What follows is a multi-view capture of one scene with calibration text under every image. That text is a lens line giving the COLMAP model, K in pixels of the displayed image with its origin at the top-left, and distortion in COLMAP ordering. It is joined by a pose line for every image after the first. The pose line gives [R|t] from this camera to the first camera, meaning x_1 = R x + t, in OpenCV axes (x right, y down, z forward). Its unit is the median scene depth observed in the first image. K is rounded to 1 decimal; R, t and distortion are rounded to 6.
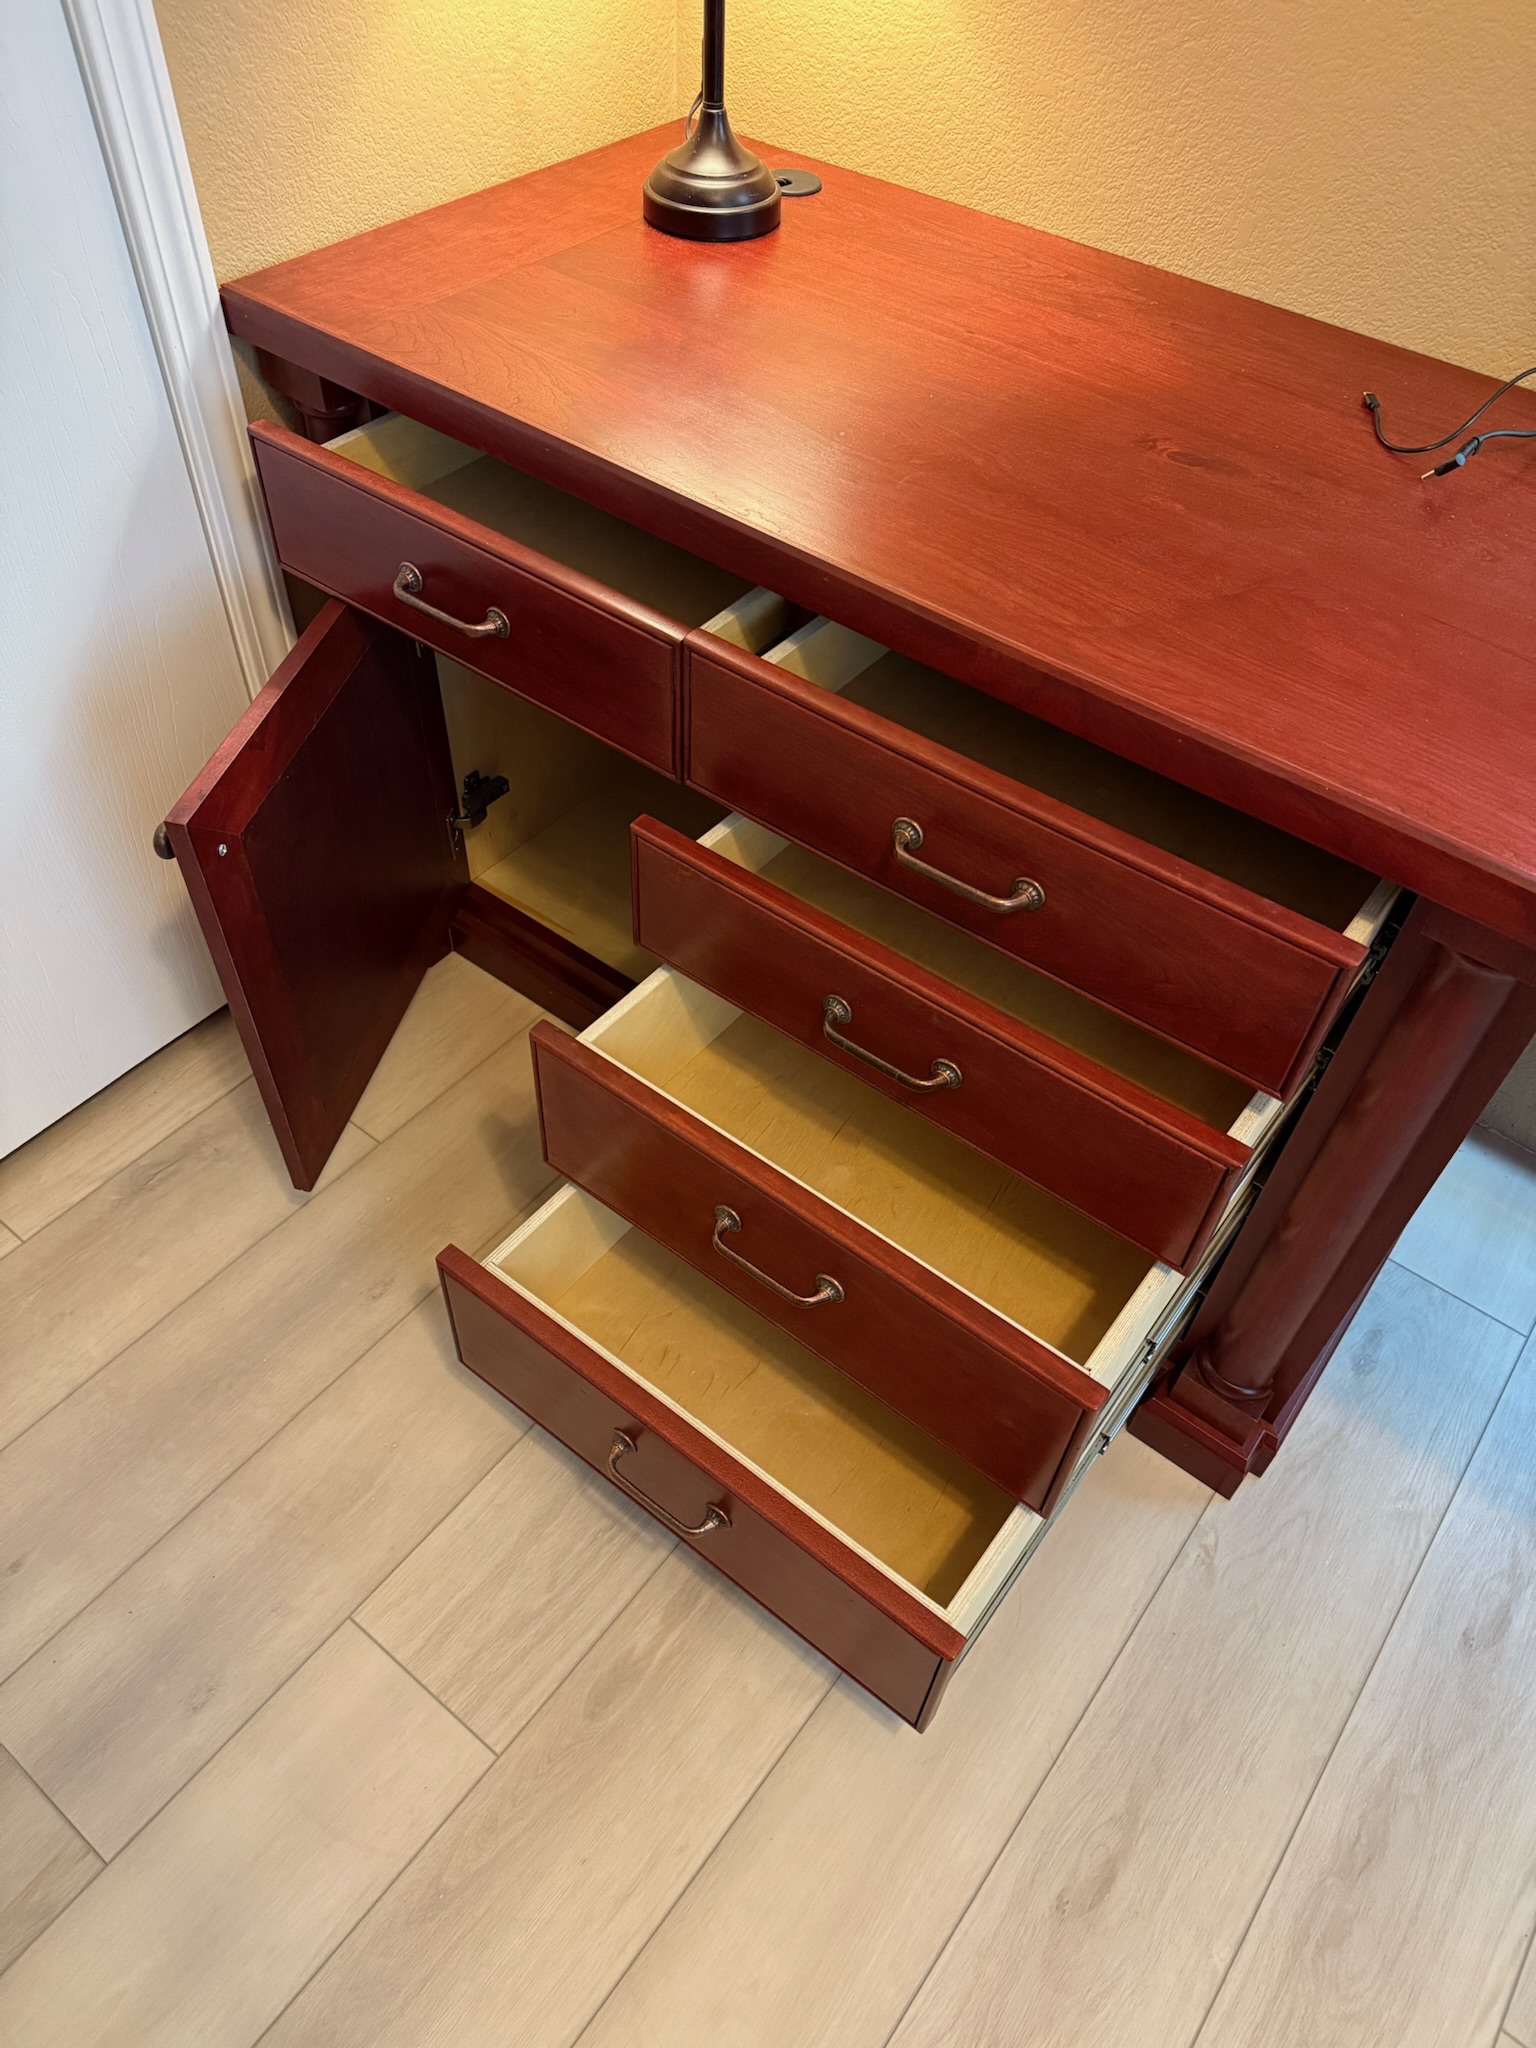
lens RADIAL K [[1460.0, 0, 769.8], [0, 1460.0, 1025.0], [0, 0, 1]] dist [0.019509, -0.025186]
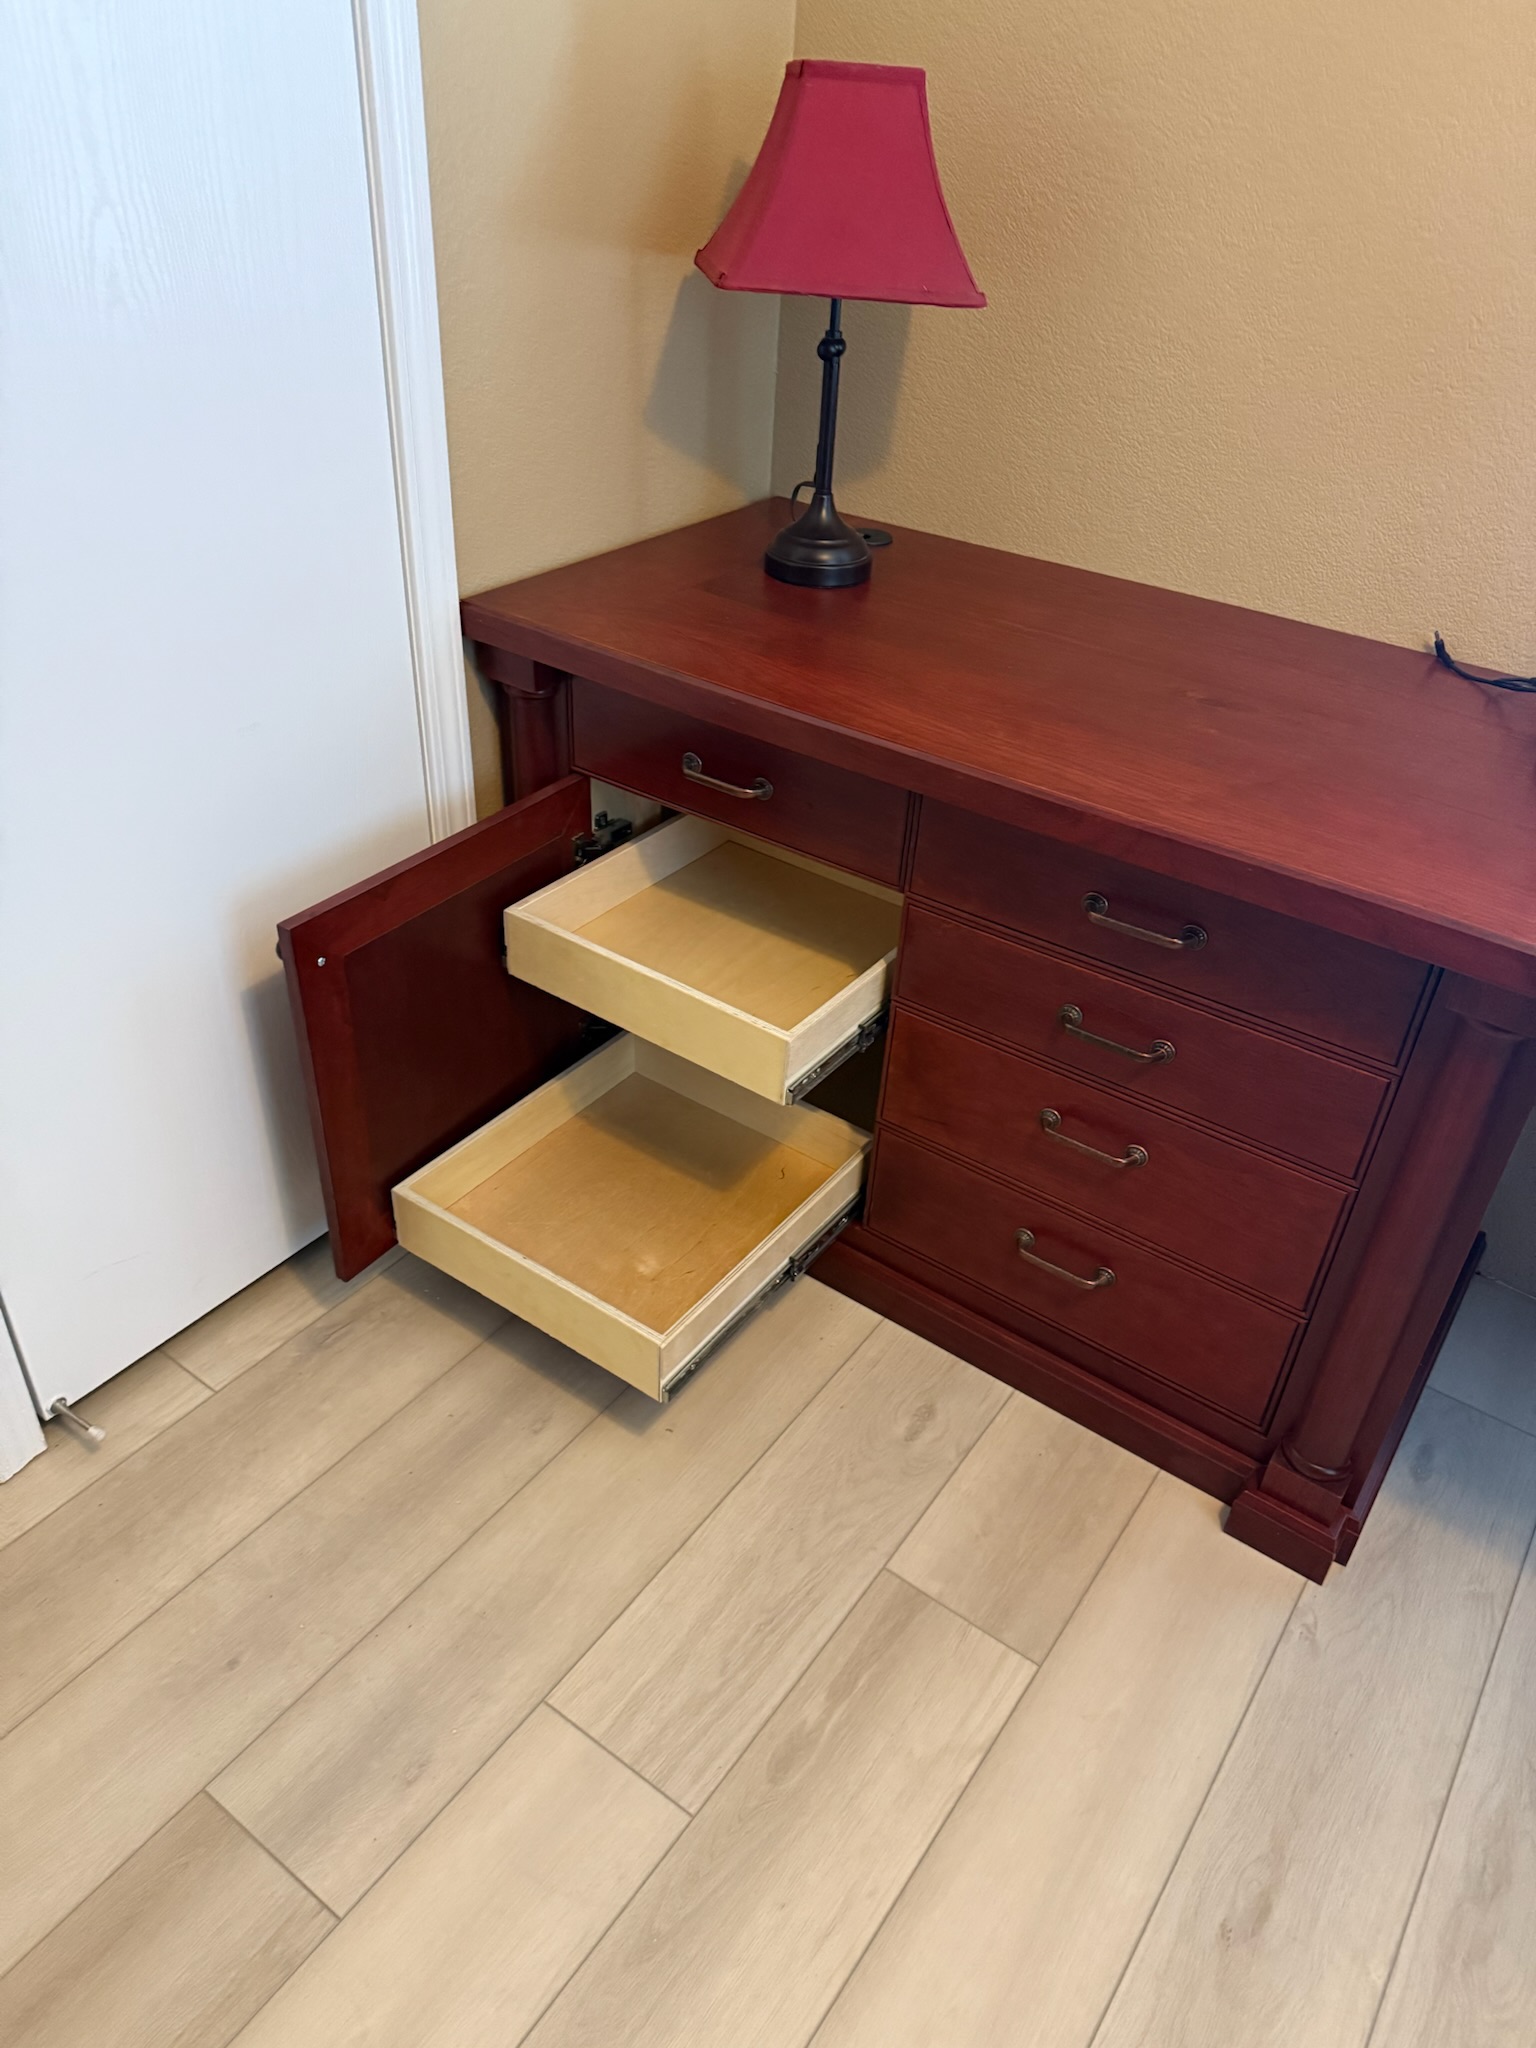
lens RADIAL K [[1460.0, 0, 756.8], [0, 1460.0, 1031.7], [0, 0, 1]] dist [0.019509, -0.025186]
pose [[0.999315, -0.017577, 0.032566, -0.157869], [0.024809, 0.971165, -0.237113, 0.187291], [-0.027459, 0.237758, 0.970936, -0.184239]]
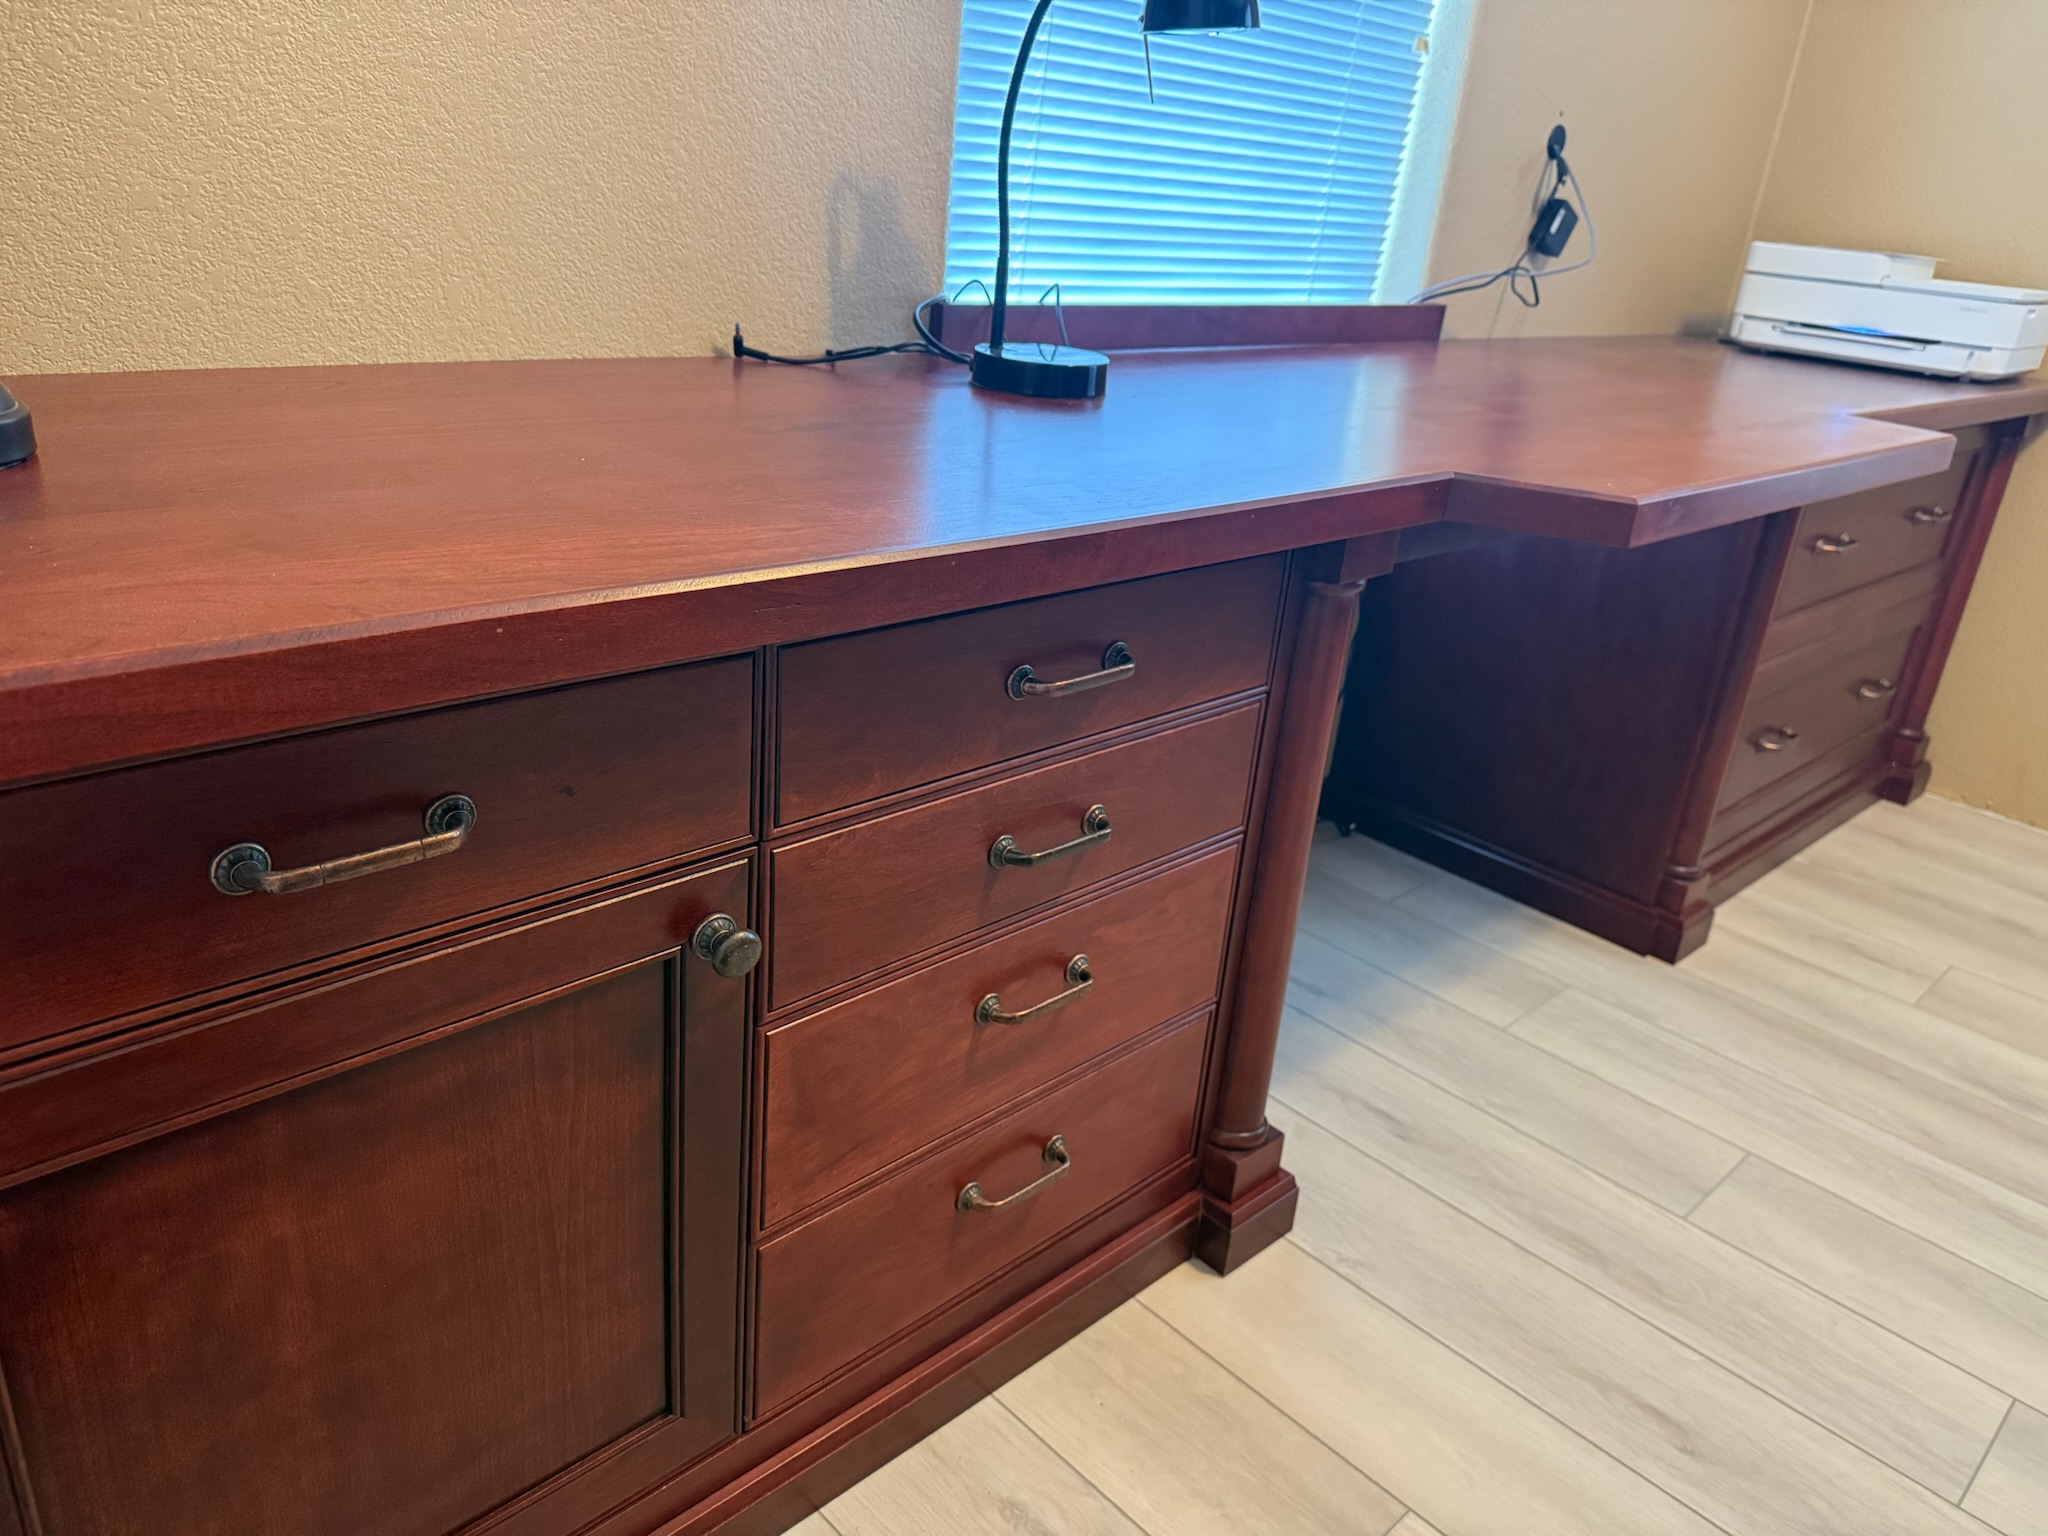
lens RADIAL K [[1460.0, 0, 1032.9], [0, 1460.0, 768.7], [0, 0, 1]] dist [0.019509, -0.025186]
pose [[0.139690, -0.418743, 0.897296, -0.588226], [0.684311, 0.695787, 0.218171, -0.302379], [-0.715685, 0.583554, 0.383745, 0.586865]]
